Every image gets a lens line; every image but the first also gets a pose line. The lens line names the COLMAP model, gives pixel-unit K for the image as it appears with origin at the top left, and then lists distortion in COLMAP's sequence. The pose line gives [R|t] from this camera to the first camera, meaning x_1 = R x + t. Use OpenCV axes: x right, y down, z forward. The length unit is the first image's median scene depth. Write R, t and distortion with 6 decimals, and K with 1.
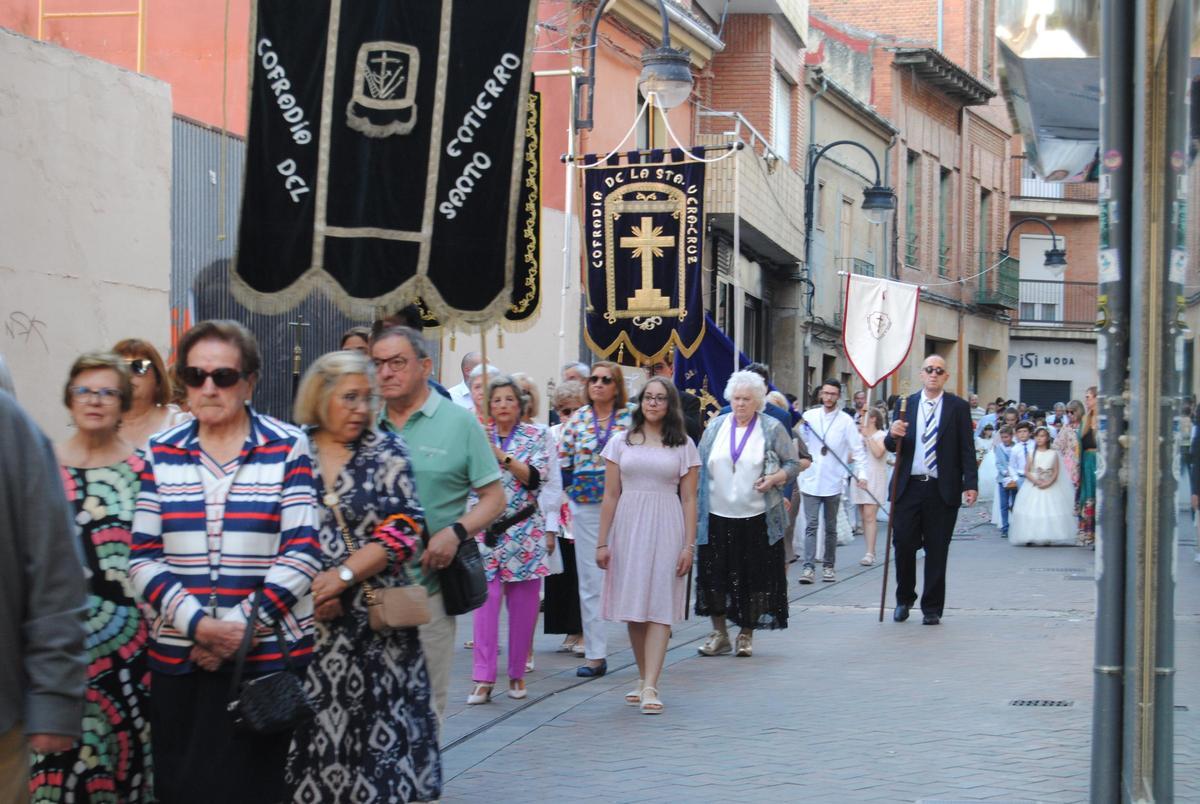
lens RADIAL K [[2456.0, 0, 600.0], [0, 2456.0, 402.0], [0, 0, 1]] dist [0.052777, 0.083369]
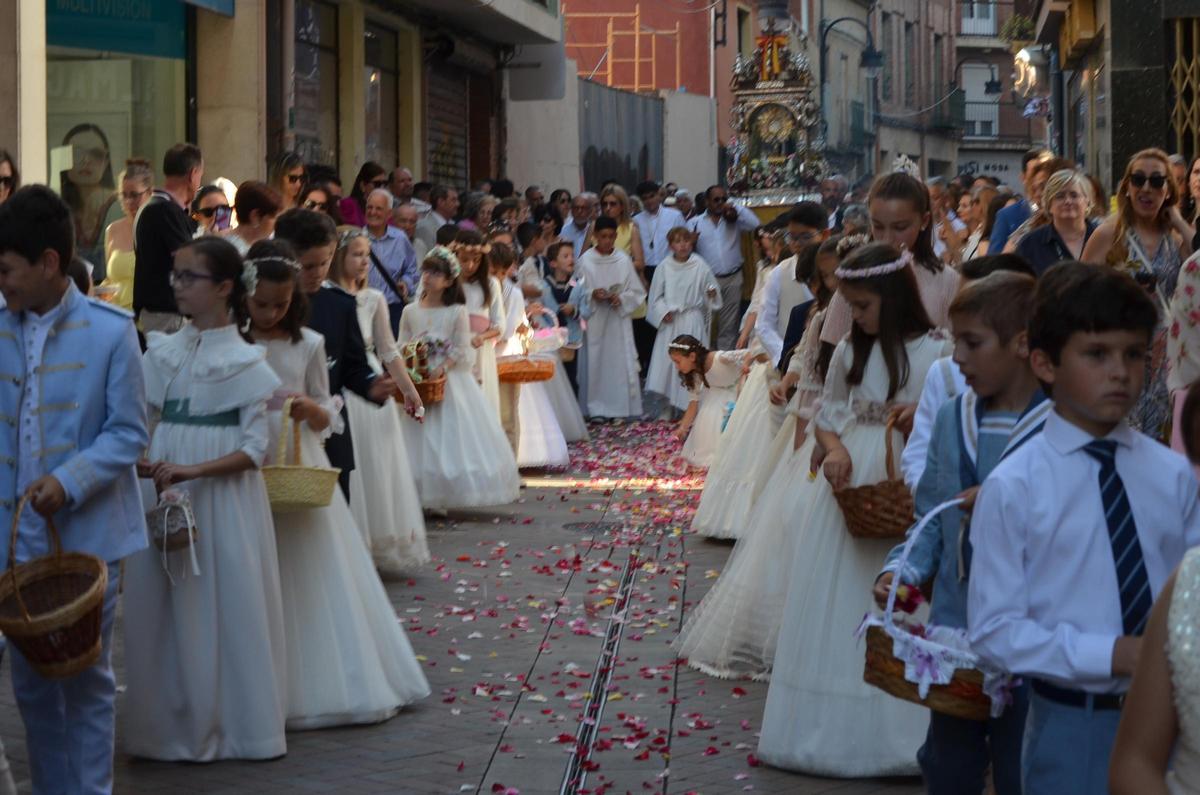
lens RADIAL K [[2618.0, 0, 639.3], [0, 2618.0, 395.7], [0, 0, 1]] dist [-0.105773, -0.032388]
pose [[0.997946, -0.034366, 0.054072, -0.085869], [0.030405, 0.996909, 0.072438, -0.003990], [-0.056394, -0.070645, 0.995906, -0.387086]]
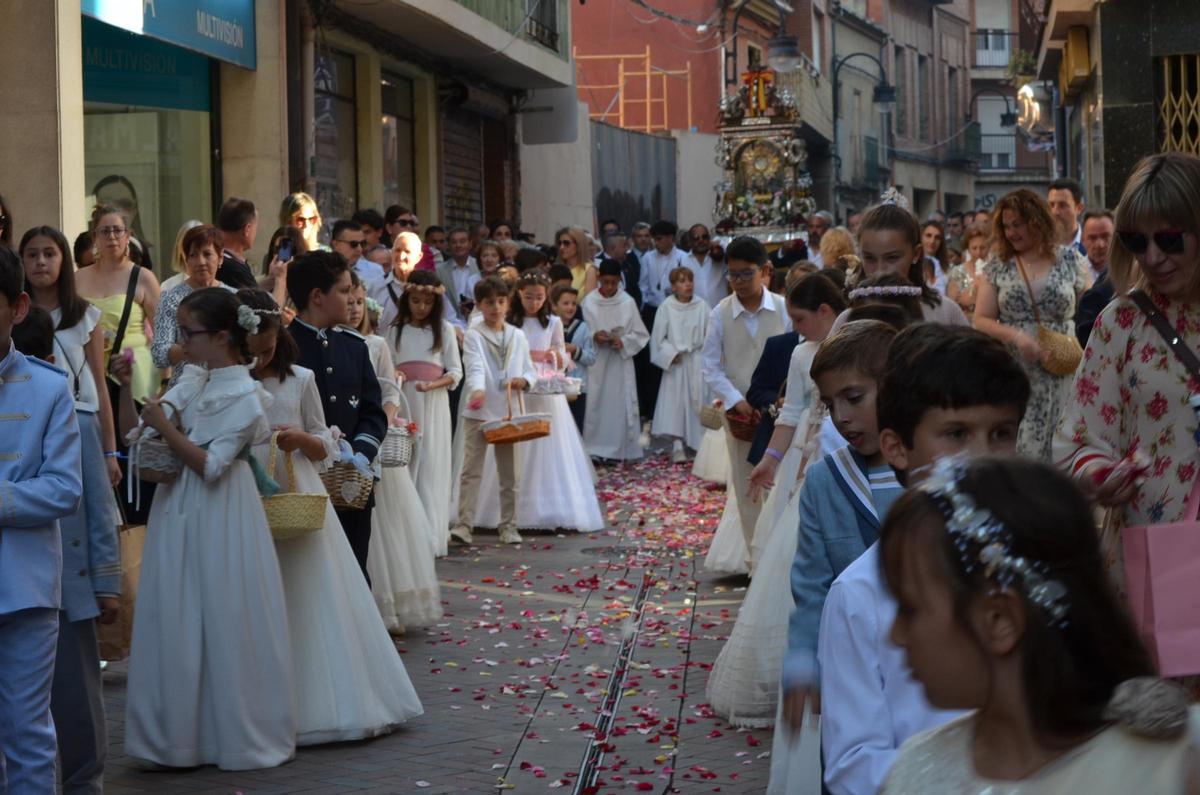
lens RADIAL K [[2675.7, 0, 600.0], [0, 2675.7, 397.5], [0, 0, 1]] dist [-0.054283, -0.406426]
pose [[0.998226, -0.049637, 0.032863, -0.086364], [0.047747, 0.997288, 0.056013, -0.004187], [-0.035555, -0.054345, 0.997889, -0.412800]]
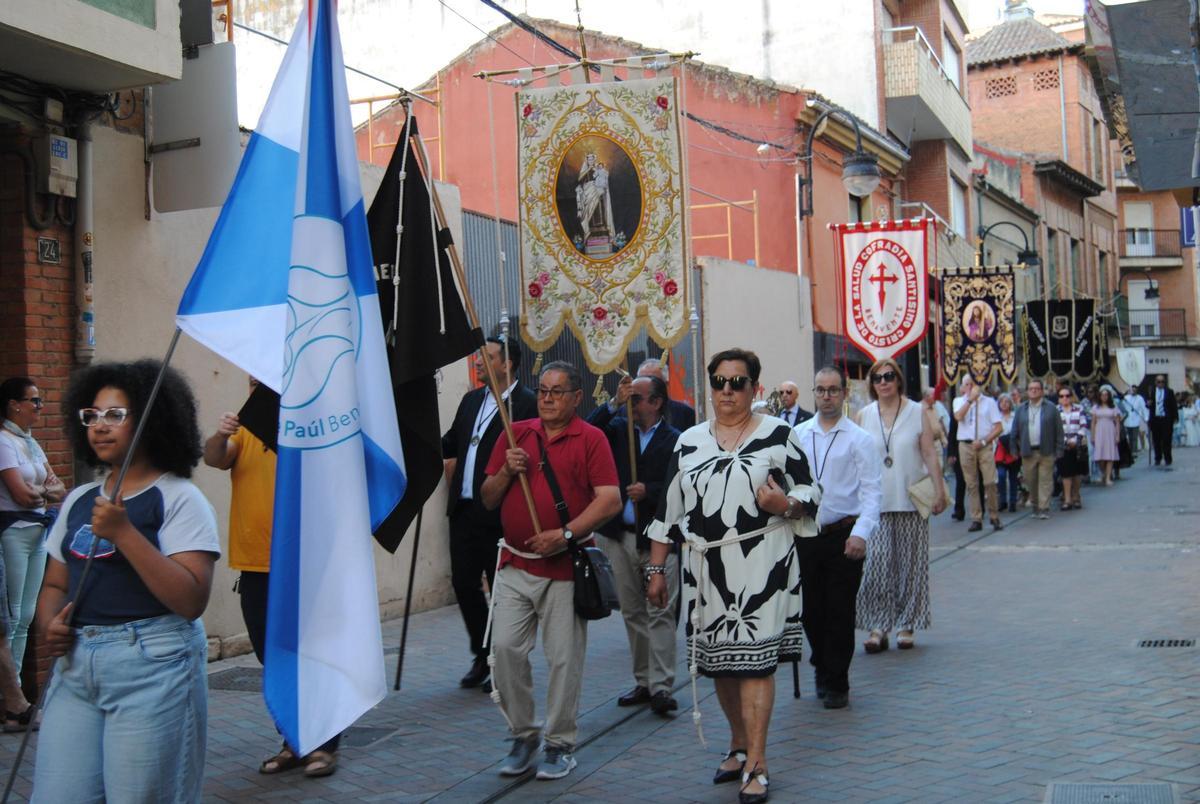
lens RADIAL K [[1432.8, 0, 663.0], [0, 1432.8, 401.2], [0, 0, 1]] dist [-0.005928, 0.003539]
pose [[0.987183, -0.058723, -0.148395, 0.015240], [0.057718, 0.998272, -0.011071, 0.000678], [0.148789, 0.002364, 0.988866, 0.087371]]
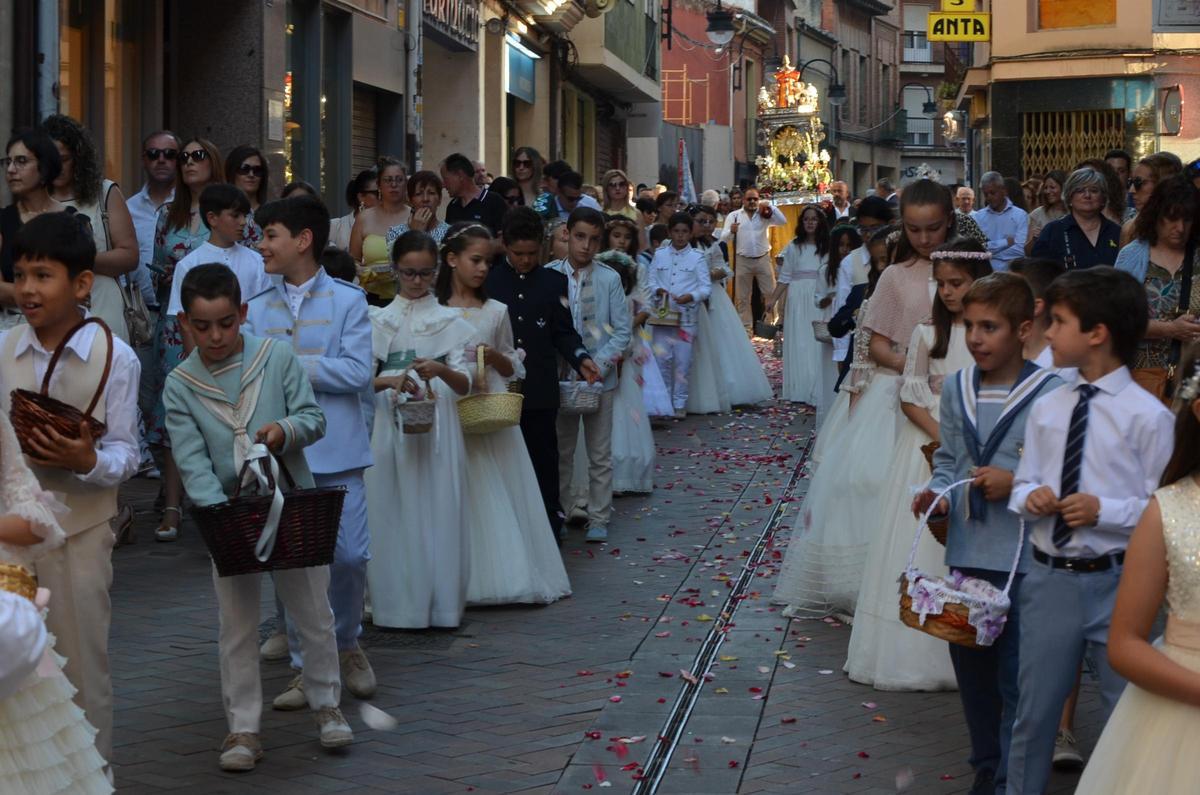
lens RADIAL K [[2675.7, 0, 600.0], [0, 2675.7, 397.5], [0, 0, 1]] dist [-0.054283, -0.406426]
pose [[0.997318, -0.029523, 0.066966, -0.164749], [0.024532, 0.996944, 0.074167, -0.007288], [-0.068951, -0.072325, 0.994995, -0.791284]]
